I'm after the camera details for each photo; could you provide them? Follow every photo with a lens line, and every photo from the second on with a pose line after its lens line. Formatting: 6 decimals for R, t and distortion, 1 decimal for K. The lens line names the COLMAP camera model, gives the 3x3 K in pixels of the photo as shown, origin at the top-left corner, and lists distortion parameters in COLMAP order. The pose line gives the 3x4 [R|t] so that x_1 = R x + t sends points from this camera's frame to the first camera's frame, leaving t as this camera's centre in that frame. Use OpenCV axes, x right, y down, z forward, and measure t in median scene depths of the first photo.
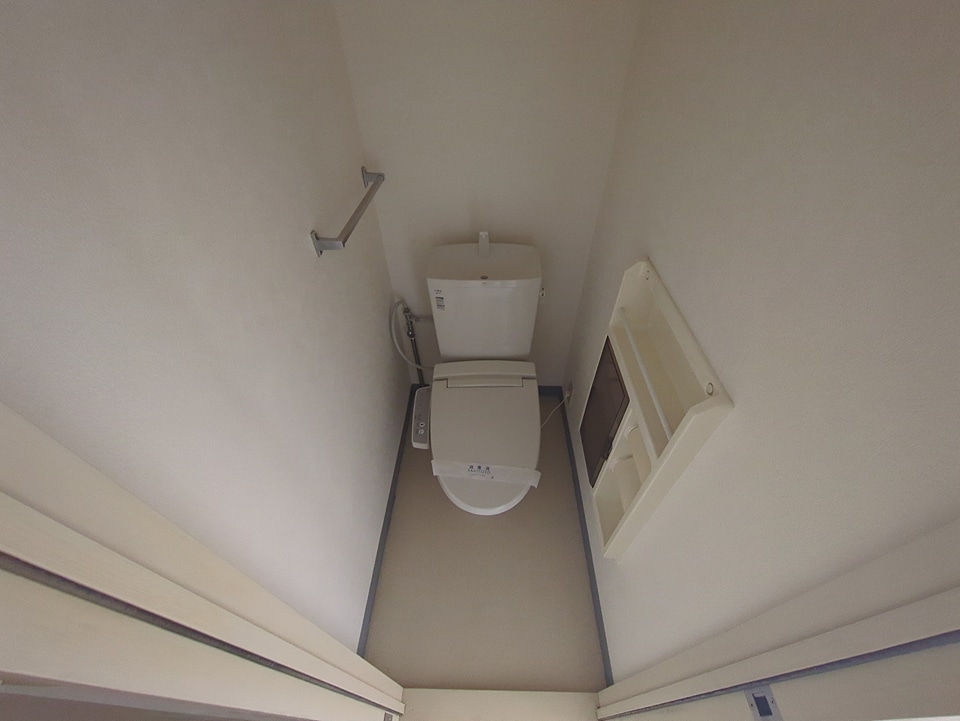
lens RADIAL K [[377.6, 0, 481.1], [0, 377.6, 361.4], [0, 0, 1]] dist [-0.002093, -0.000052]
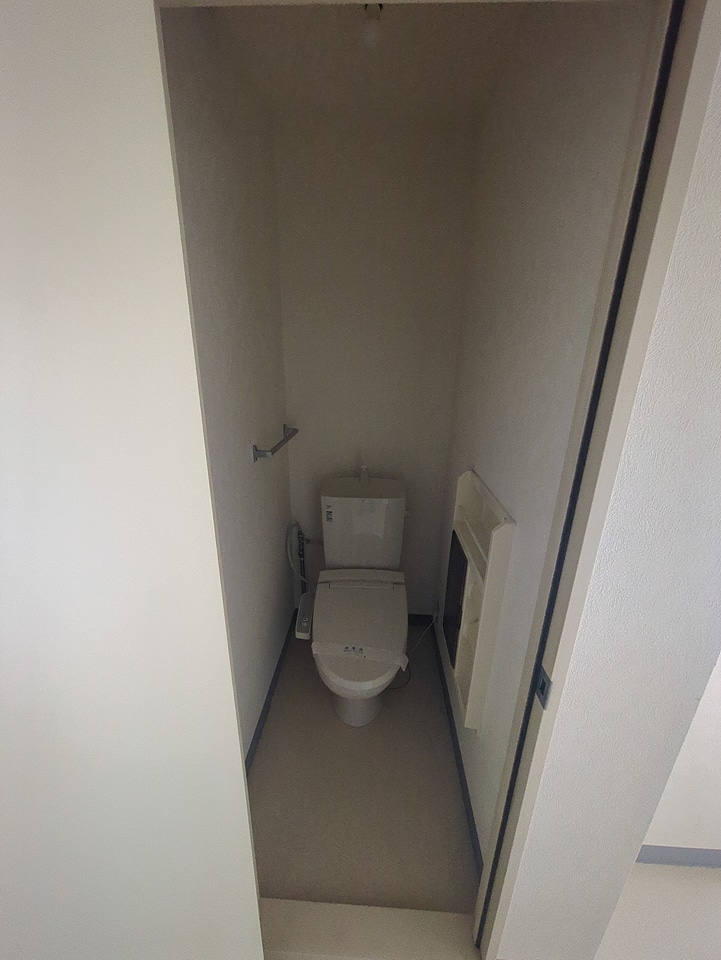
lens RADIAL K [[377.6, 0, 360.3], [0, 377.6, 480.7], [0, 0, 1]] dist [-0.002093, -0.000052]
pose [[0.999384, 0.032812, -0.012463, 0.010890], [-0.034970, 0.900383, -0.433690, 0.288940], [-0.003009, 0.433858, 0.900976, -0.221473]]
